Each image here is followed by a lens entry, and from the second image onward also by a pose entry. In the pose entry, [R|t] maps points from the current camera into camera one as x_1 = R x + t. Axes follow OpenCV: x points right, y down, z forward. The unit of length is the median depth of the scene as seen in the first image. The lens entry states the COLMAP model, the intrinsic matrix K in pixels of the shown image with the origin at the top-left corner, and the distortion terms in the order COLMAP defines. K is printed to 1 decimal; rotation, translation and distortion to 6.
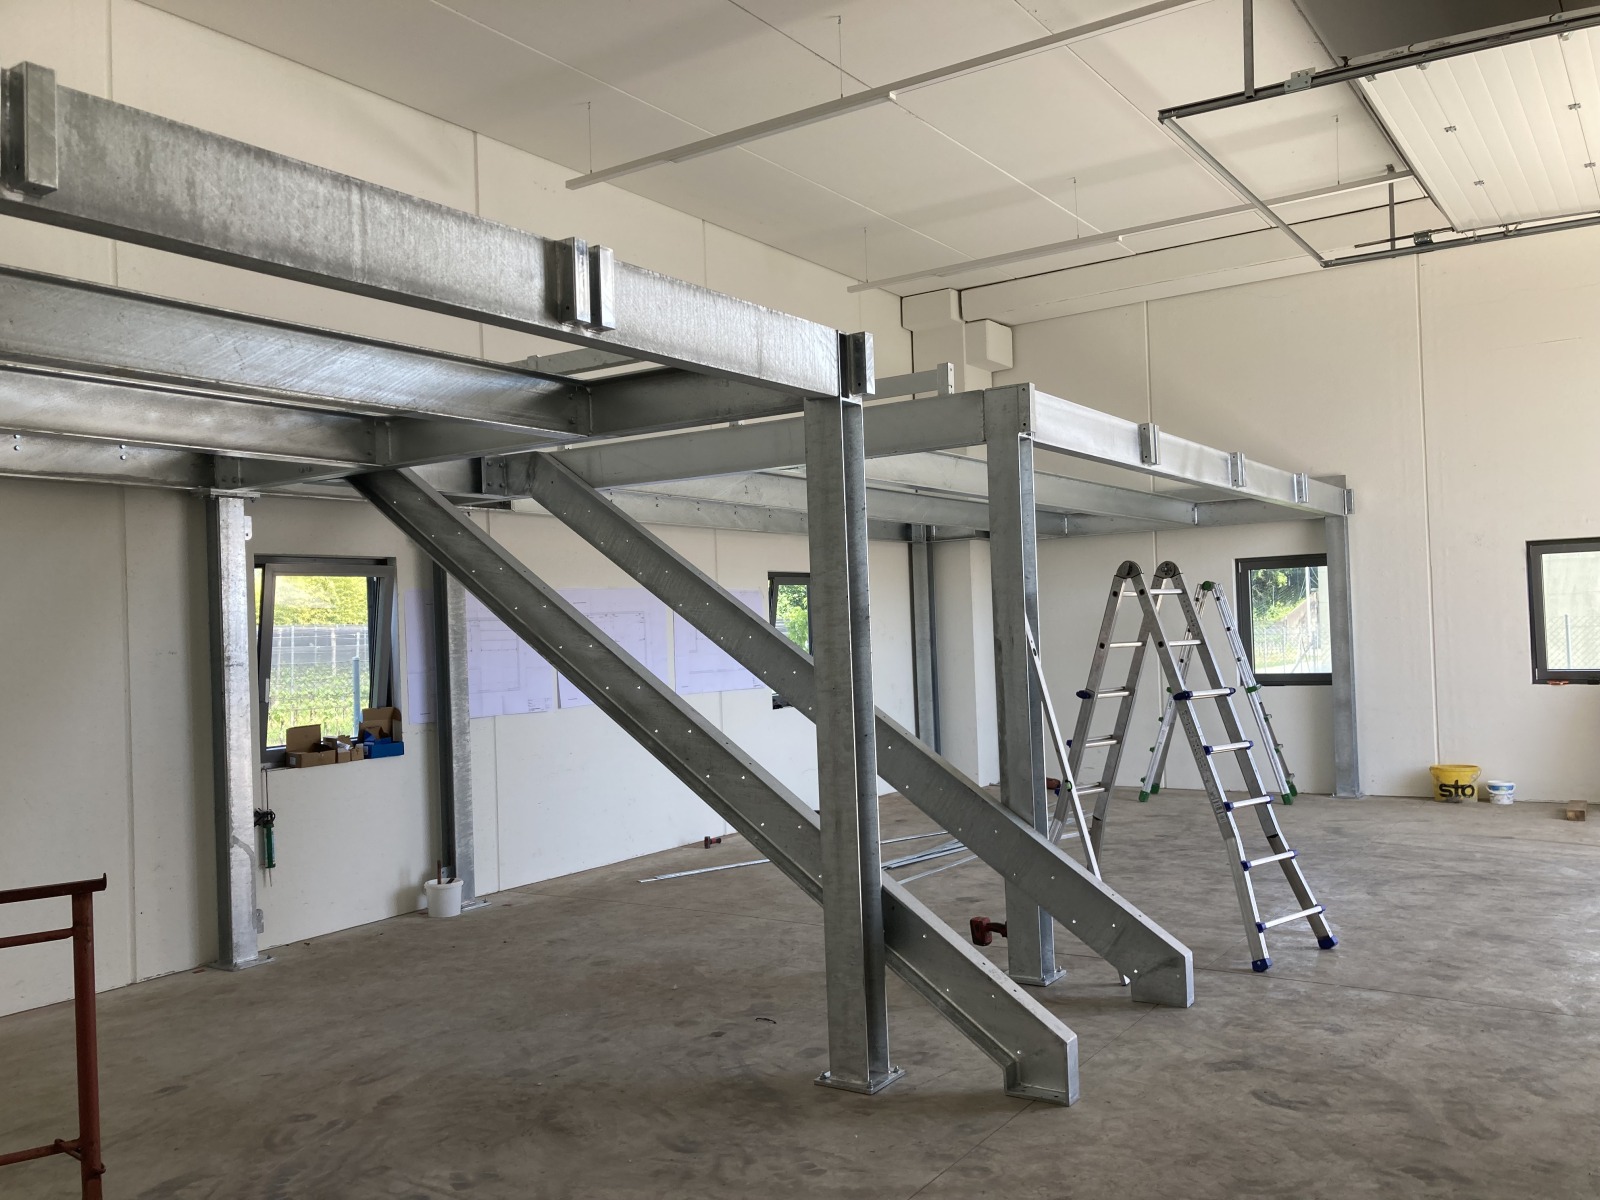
lens RADIAL K [[1323.7, 0, 800.4], [0, 1323.7, 617.1], [0, 0, 1]] dist [0.084240, -0.142921]
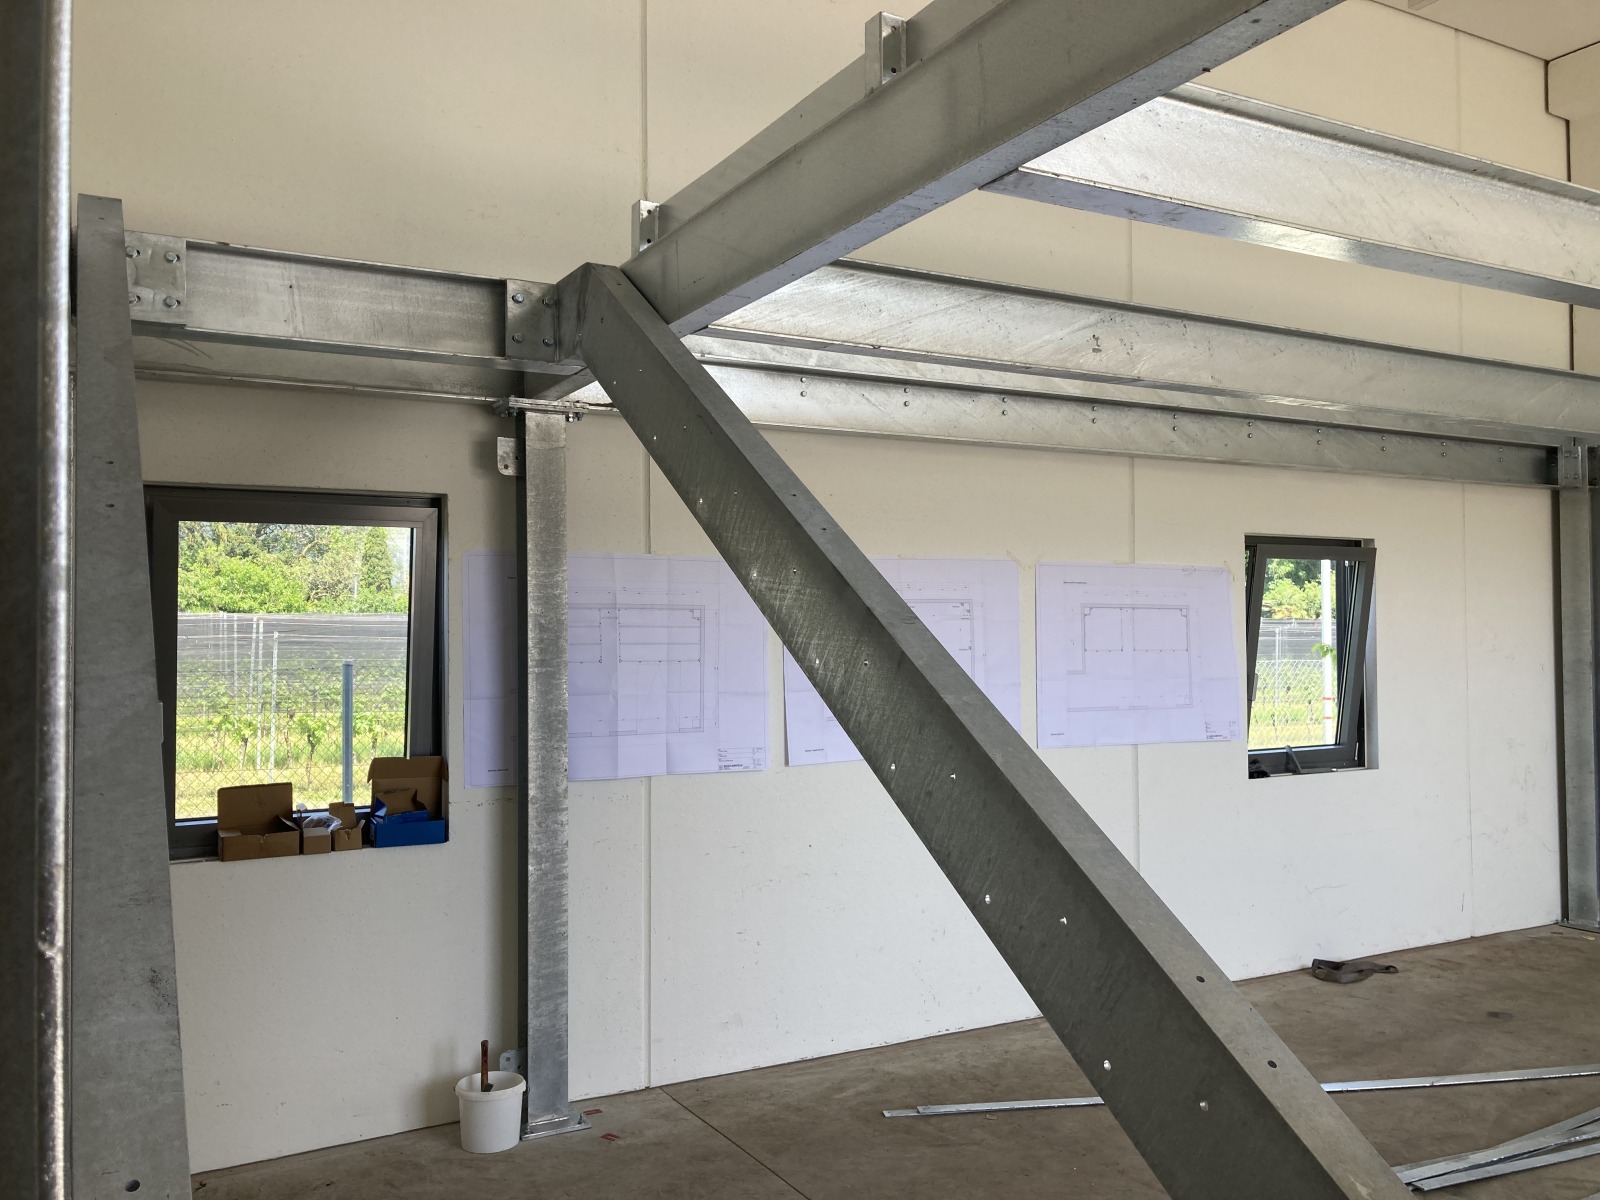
lens RADIAL K [[1323.7, 0, 800.4], [0, 1323.7, 617.1], [0, 0, 1]] dist [0.084240, -0.142921]
pose [[0.891057, 0.021601, -0.453376, 0.089211], [-0.019993, 0.999765, 0.008340, 0.000047], [0.453450, 0.001633, 0.891280, 0.555609]]
